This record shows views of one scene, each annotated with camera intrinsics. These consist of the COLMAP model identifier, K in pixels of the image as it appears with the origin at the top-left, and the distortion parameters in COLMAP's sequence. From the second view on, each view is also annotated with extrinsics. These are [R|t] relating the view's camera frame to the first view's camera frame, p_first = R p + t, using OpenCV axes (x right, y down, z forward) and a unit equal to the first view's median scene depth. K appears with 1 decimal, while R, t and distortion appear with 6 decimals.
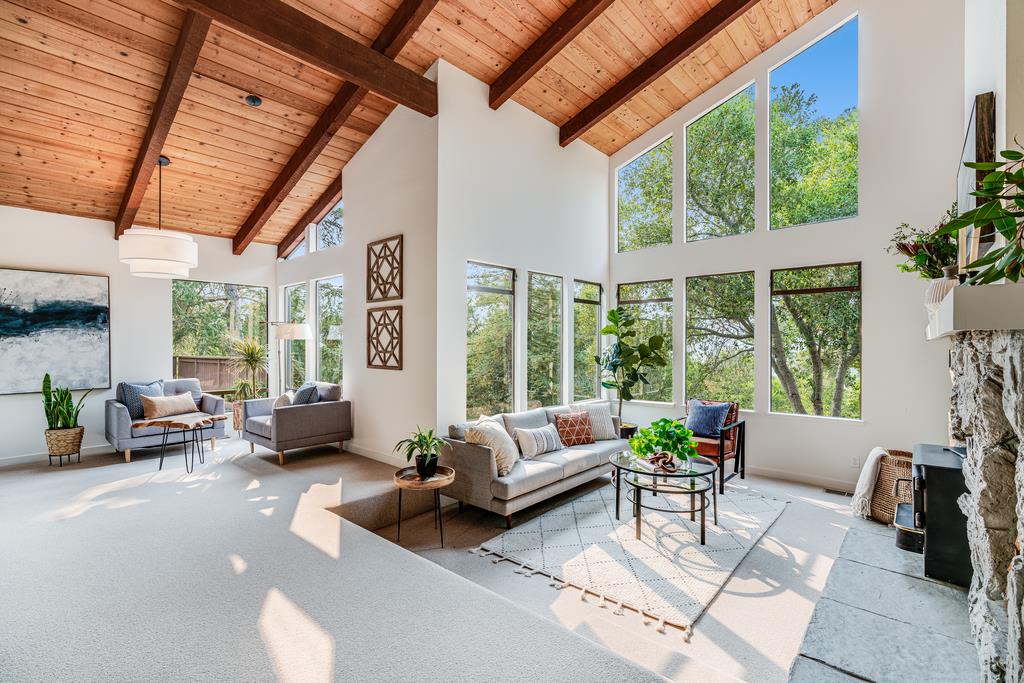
lens RADIAL K [[464.8, 0, 506.3], [0, 464.8, 344.0], [0, 0, 1]] dist [0.003119, 0.002655]
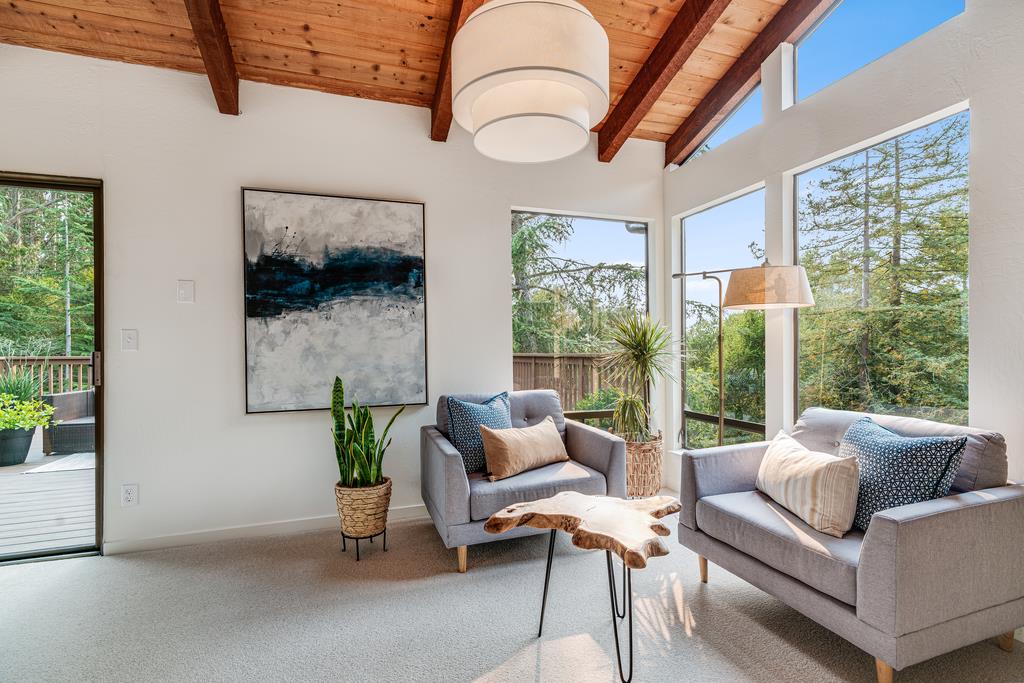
lens RADIAL K [[464.8, 0, 508.4], [0, 464.8, 349.6], [0, 0, 1]] dist [0.003119, 0.002655]
pose [[0.880734, -0.002298, -0.473606, -0.529529], [0.005019, 0.999977, 0.004482, 0.029313], [0.473585, -0.006324, 0.880725, 0.590230]]
